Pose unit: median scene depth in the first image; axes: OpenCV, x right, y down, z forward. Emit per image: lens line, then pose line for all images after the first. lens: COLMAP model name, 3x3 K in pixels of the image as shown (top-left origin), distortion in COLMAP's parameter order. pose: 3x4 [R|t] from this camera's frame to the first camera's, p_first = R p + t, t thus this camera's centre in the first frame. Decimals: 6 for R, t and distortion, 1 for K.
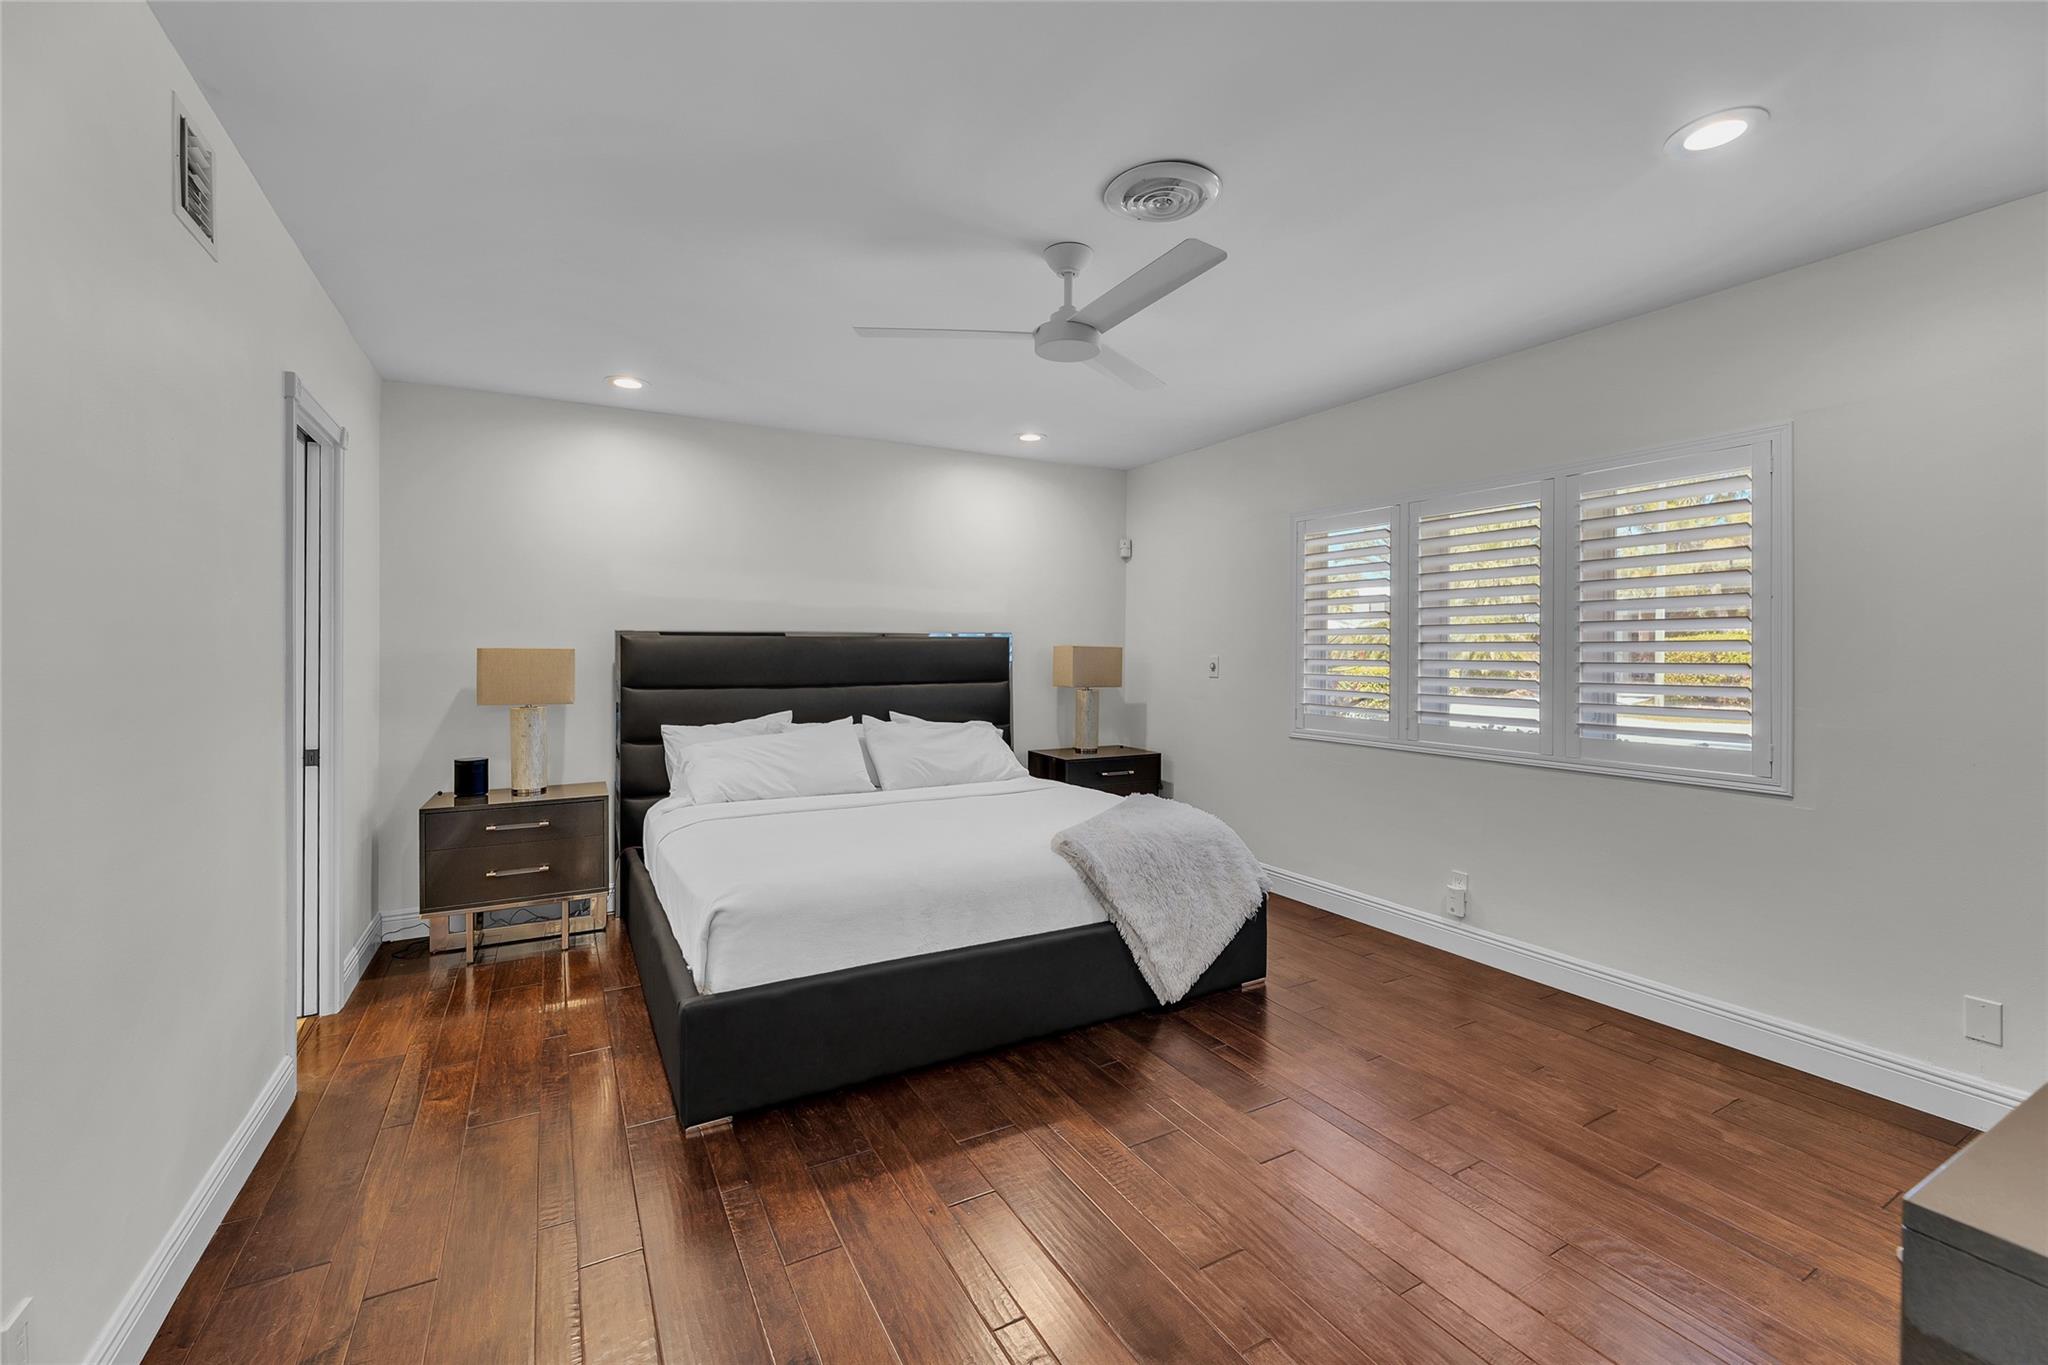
lens RADIAL K [[843.3, 0, 1024.0], [0, 843.3, 682.5], [0, 0, 1]] dist [-0.002207, -0.000161]
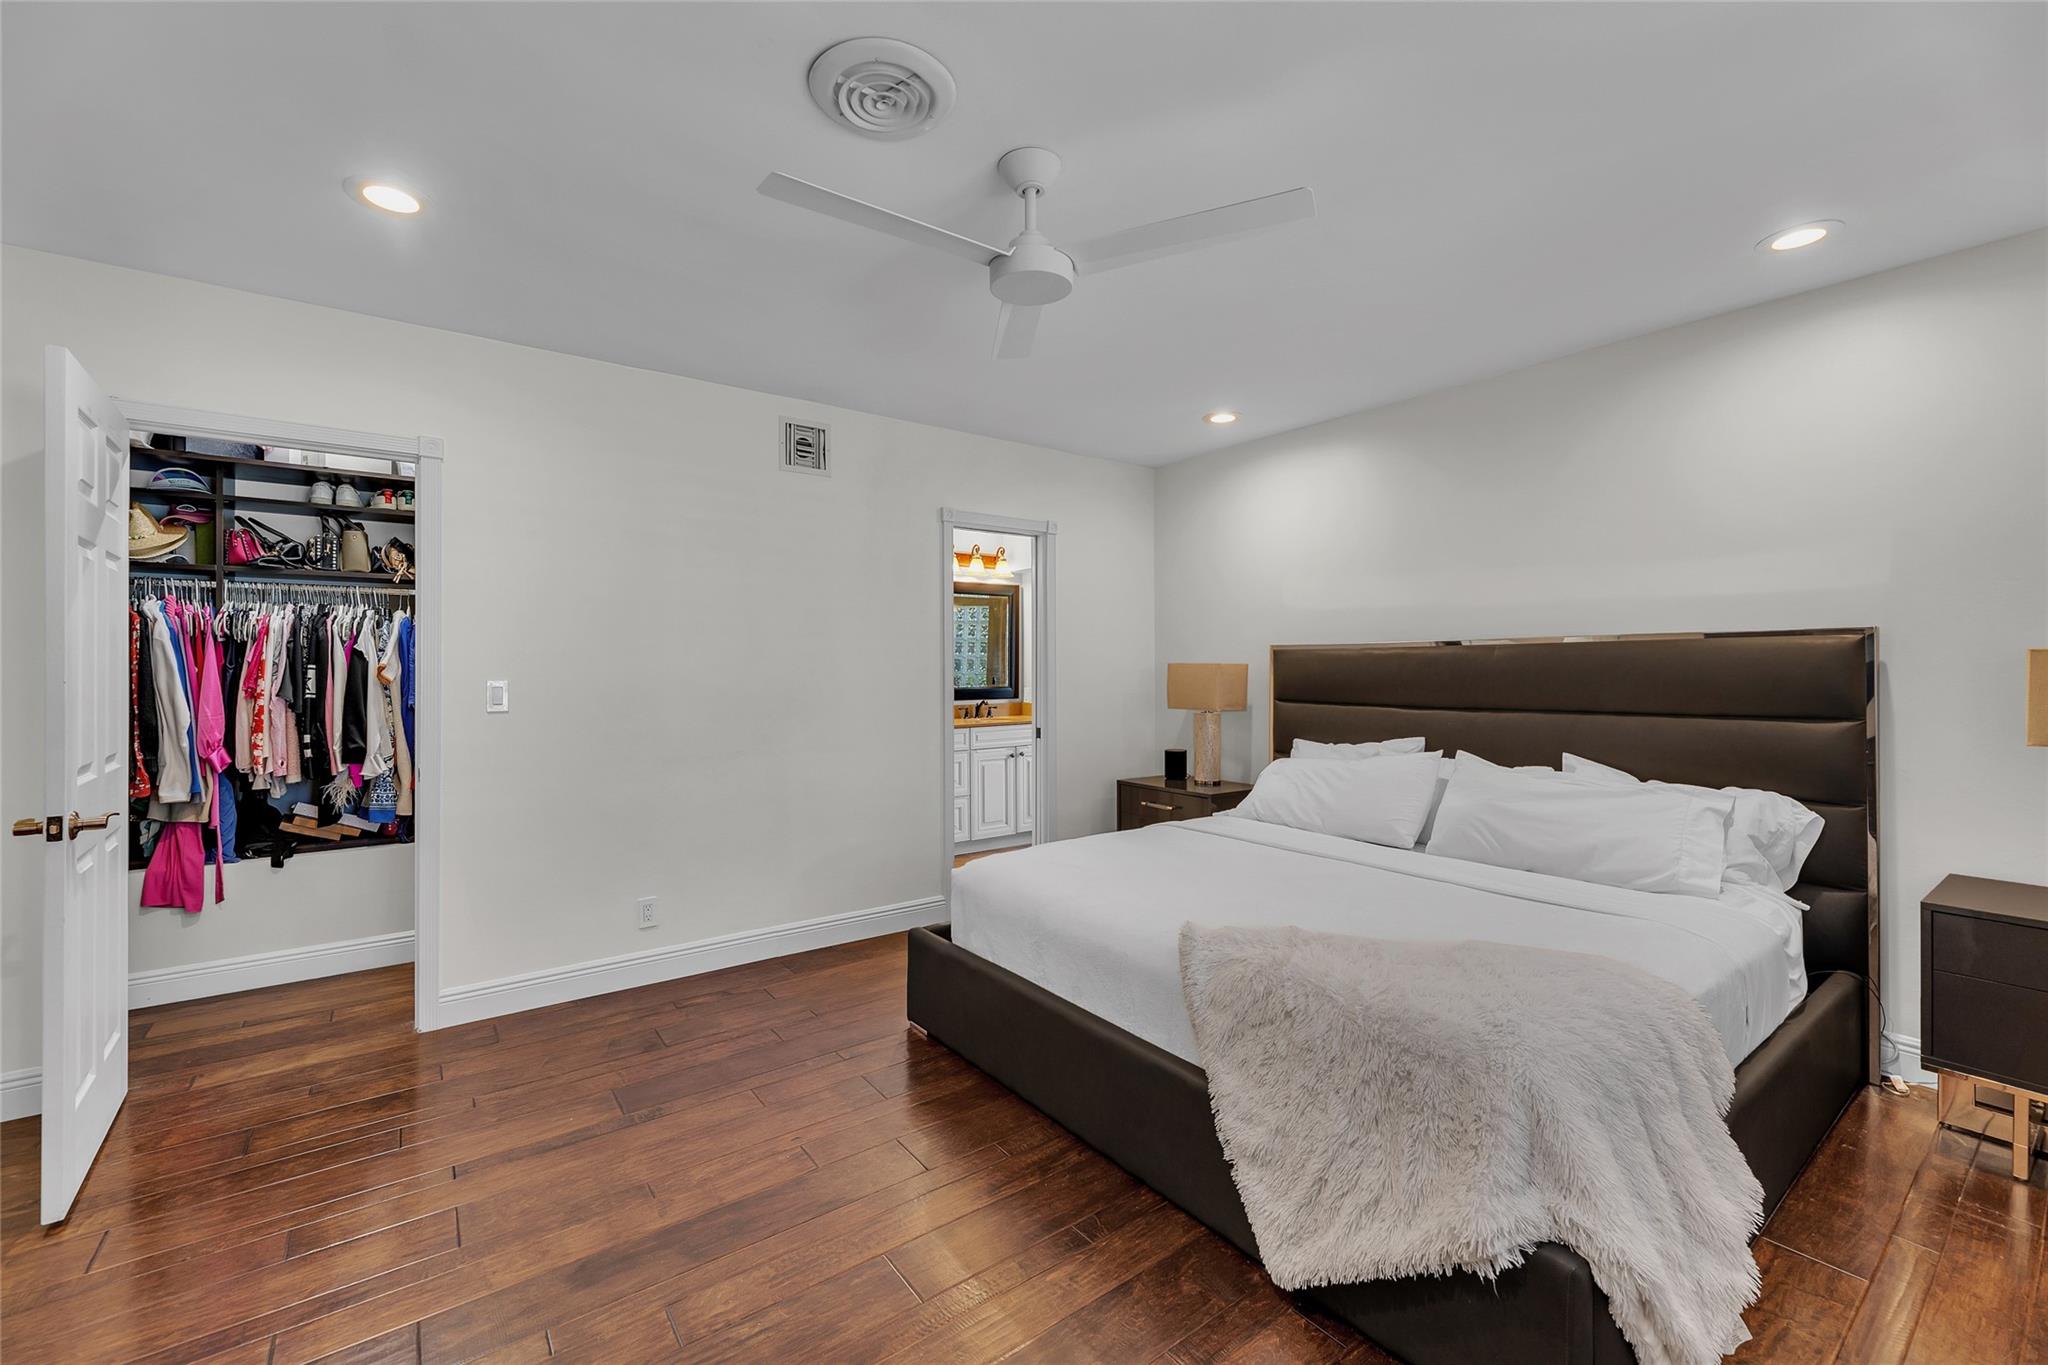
lens RADIAL K [[843.3, 0, 1024.0], [0, 843.3, 682.5], [0, 0, 1]] dist [-0.002207, -0.000161]
pose [[0.114904, 0.015876, -0.993250, 0.554893], [-0.033899, 0.999353, 0.012051, -0.018040], [0.992798, 0.032286, 0.115368, 0.589911]]
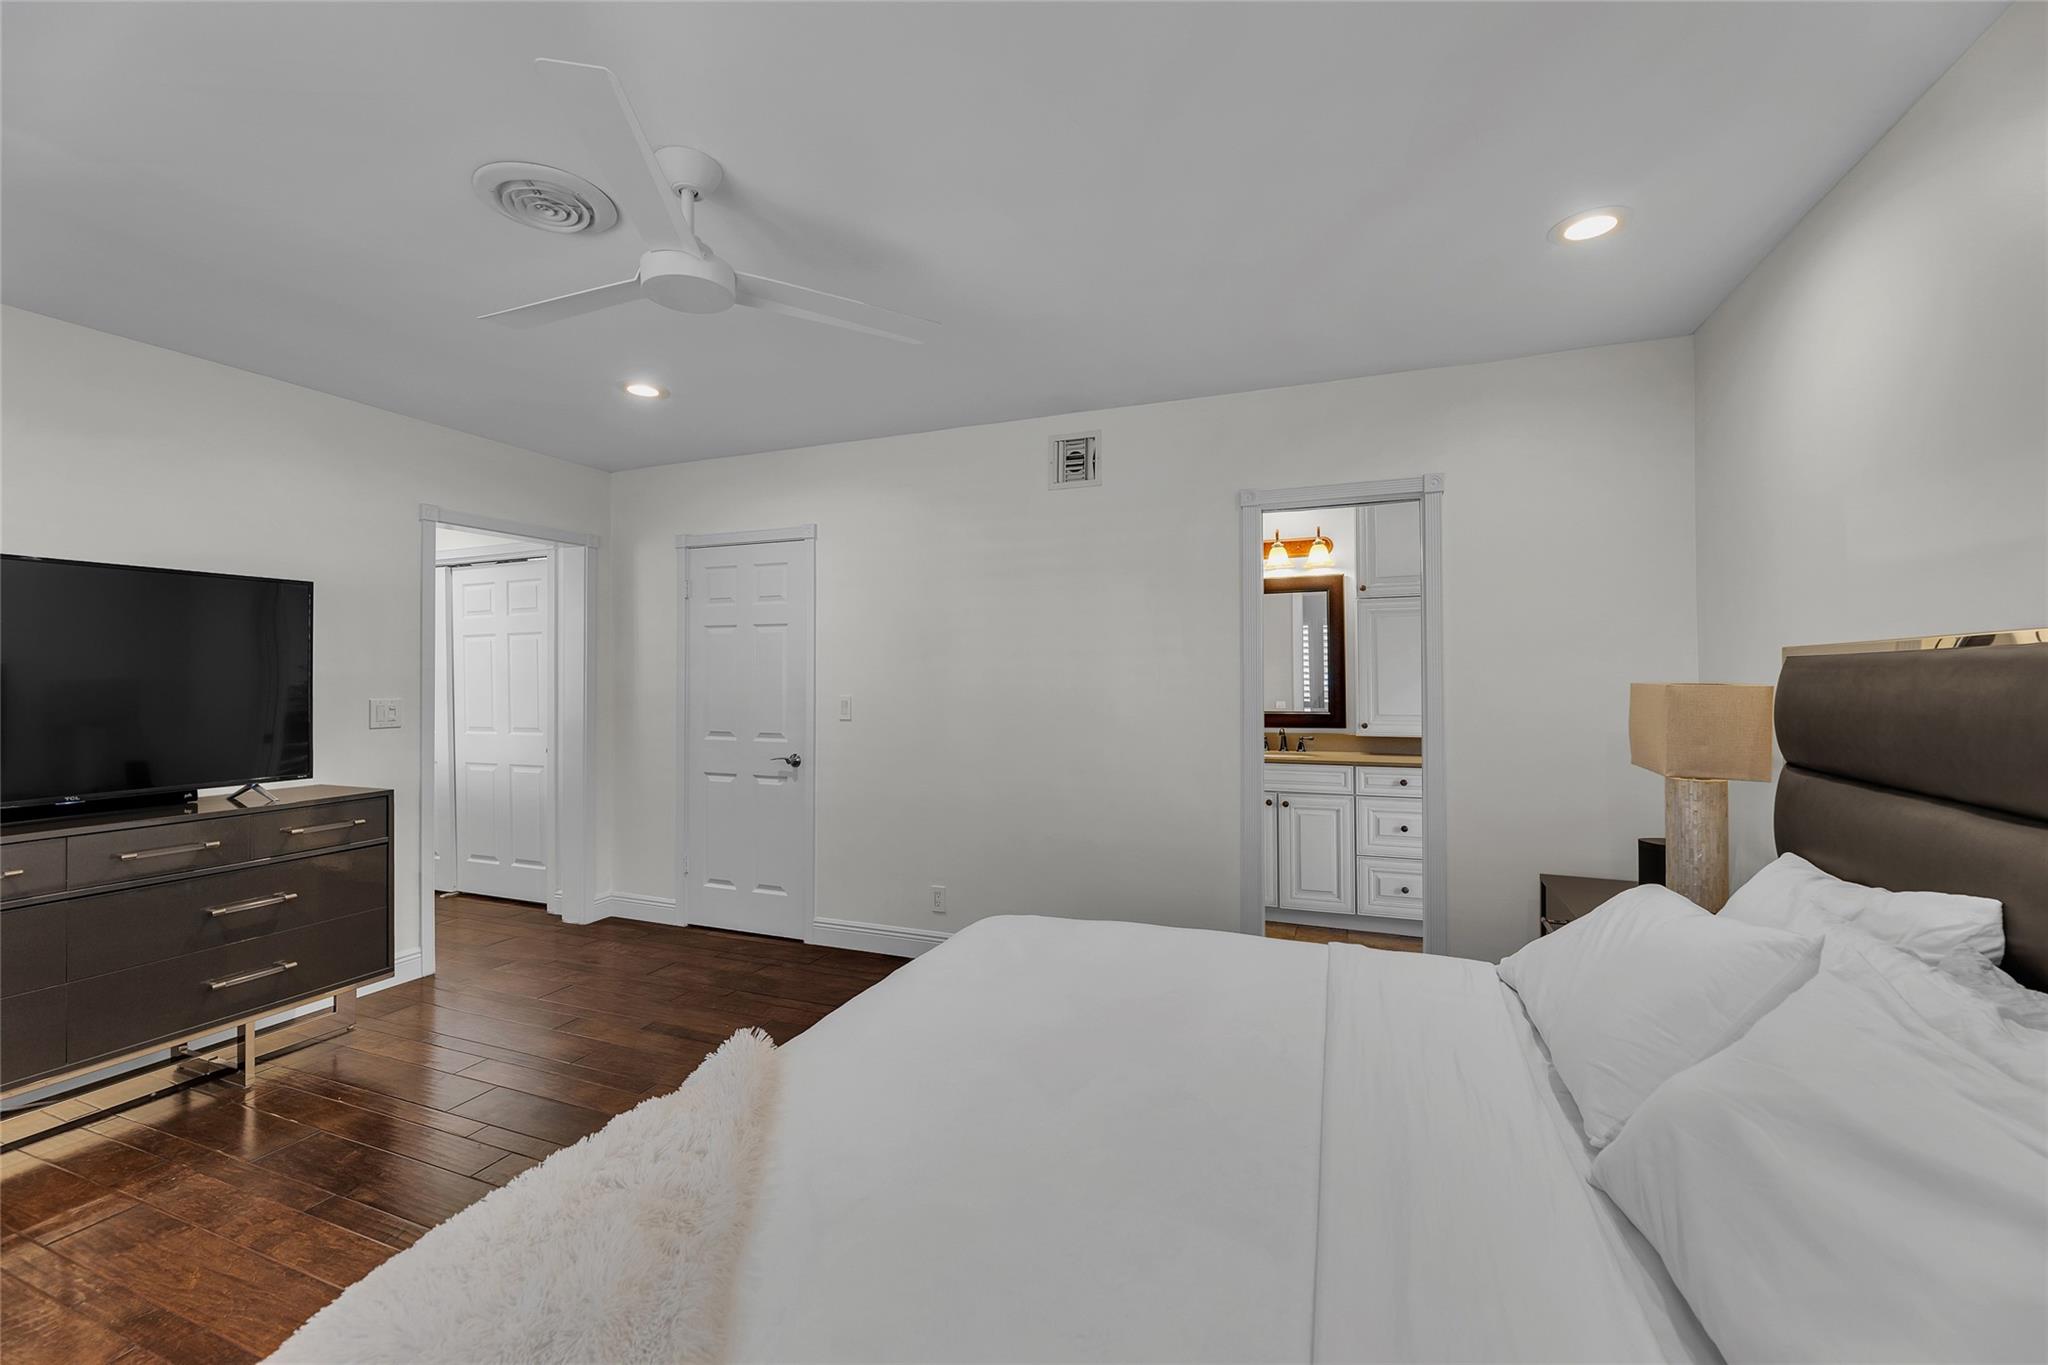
lens RADIAL K [[870.4, 0, 1024.0], [0, 870.4, 682.5], [0, 0, 1]] dist [0.064613, -0.000031]
pose [[-0.785382, -0.004282, -0.618997, 0.208318], [-0.025588, 0.999346, 0.025553, -0.042571], [0.618483, 0.035908, -0.784978, 1.197249]]
